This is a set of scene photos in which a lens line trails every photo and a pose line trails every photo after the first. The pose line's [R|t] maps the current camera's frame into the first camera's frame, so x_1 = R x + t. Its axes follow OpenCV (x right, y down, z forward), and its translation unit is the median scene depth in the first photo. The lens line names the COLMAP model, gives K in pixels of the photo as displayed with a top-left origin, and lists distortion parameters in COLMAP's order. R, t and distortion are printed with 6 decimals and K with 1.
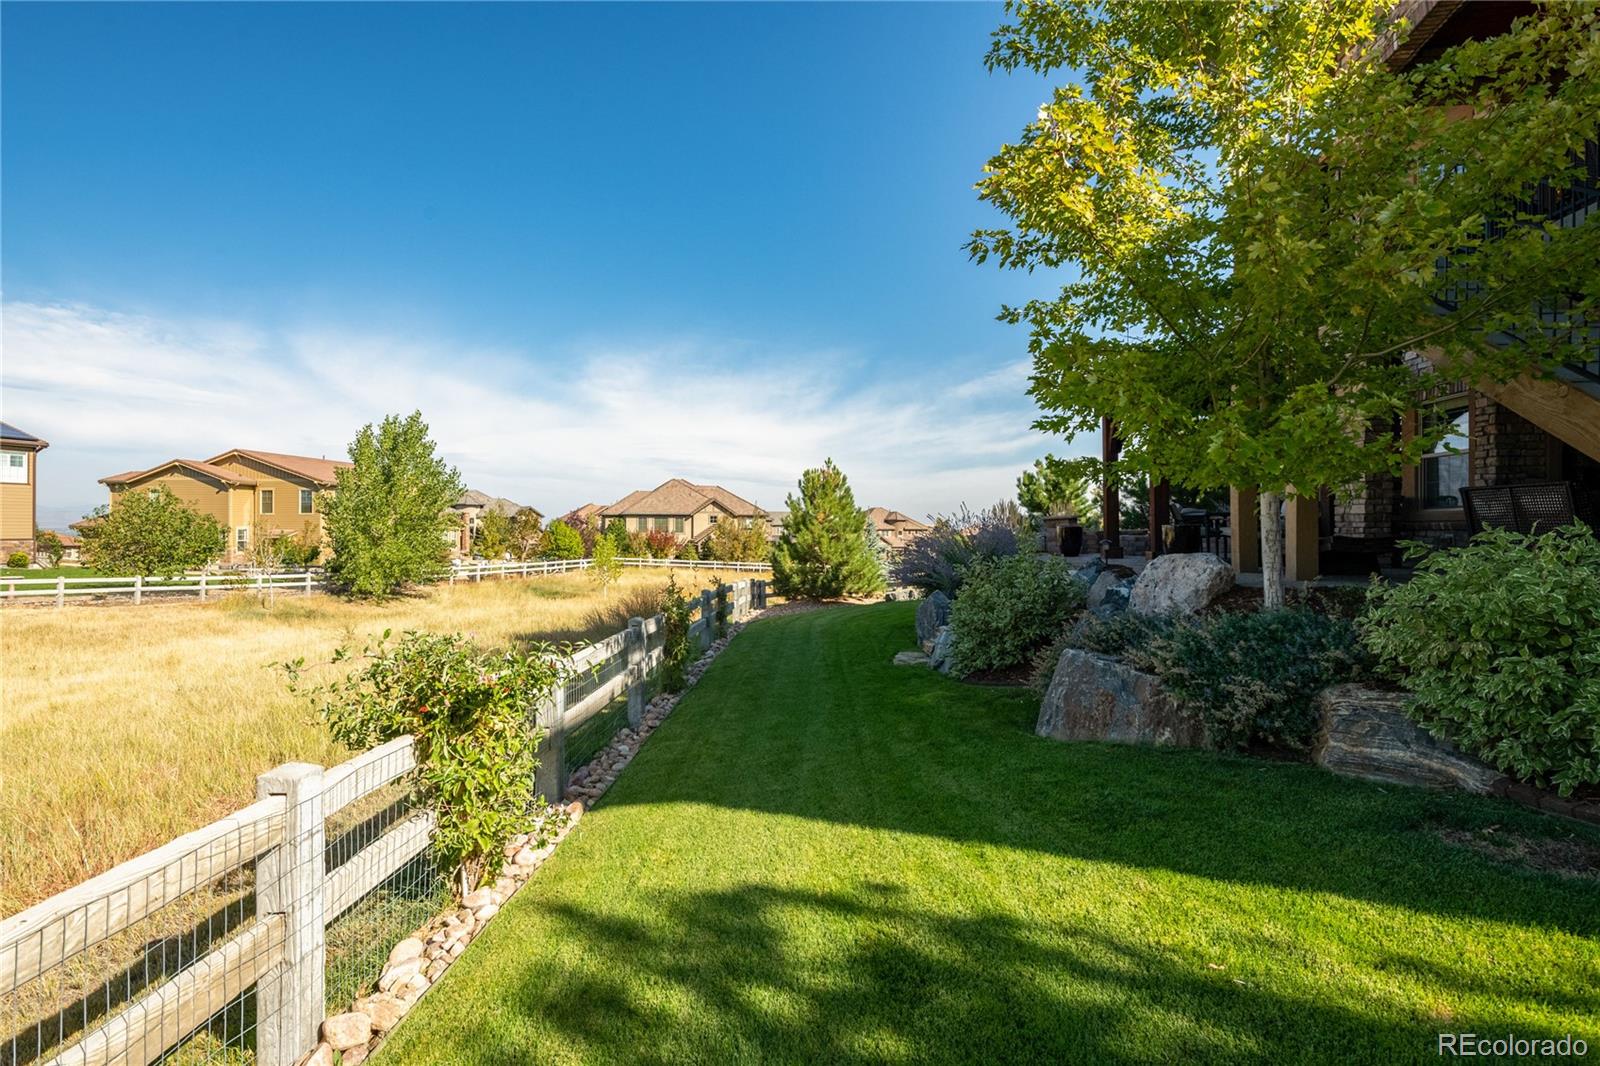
lens RADIAL K [[720.8, 0, 798.6], [0, 720.8, 529.0], [0, 0, 1]] dist [-0.002441, -0.000473]
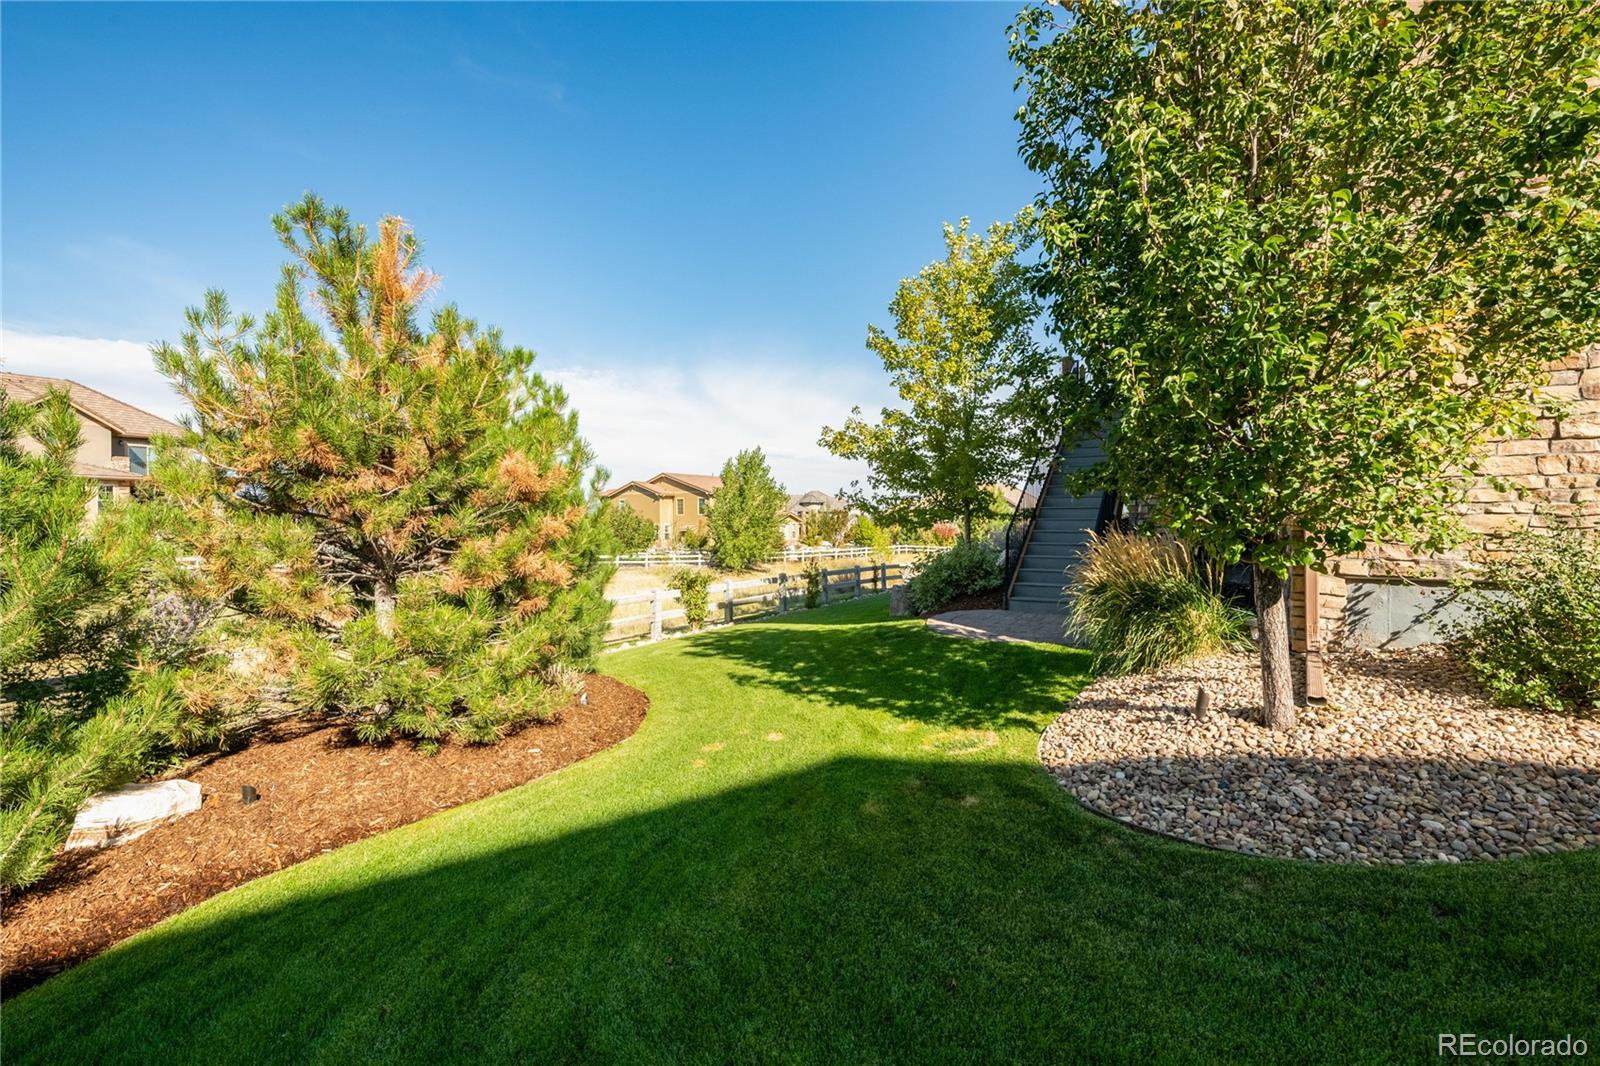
lens RADIAL K [[662.9, 0, 800.7], [0, 662.9, 535.3], [0, 0, 1]] dist [0.000400, 0.000006]
pose [[0.893839, -0.001403, -0.448386, 0.157154], [0.012649, 0.999676, 0.022087, -0.009086], [0.448210, -0.025414, 0.893567, -0.184400]]
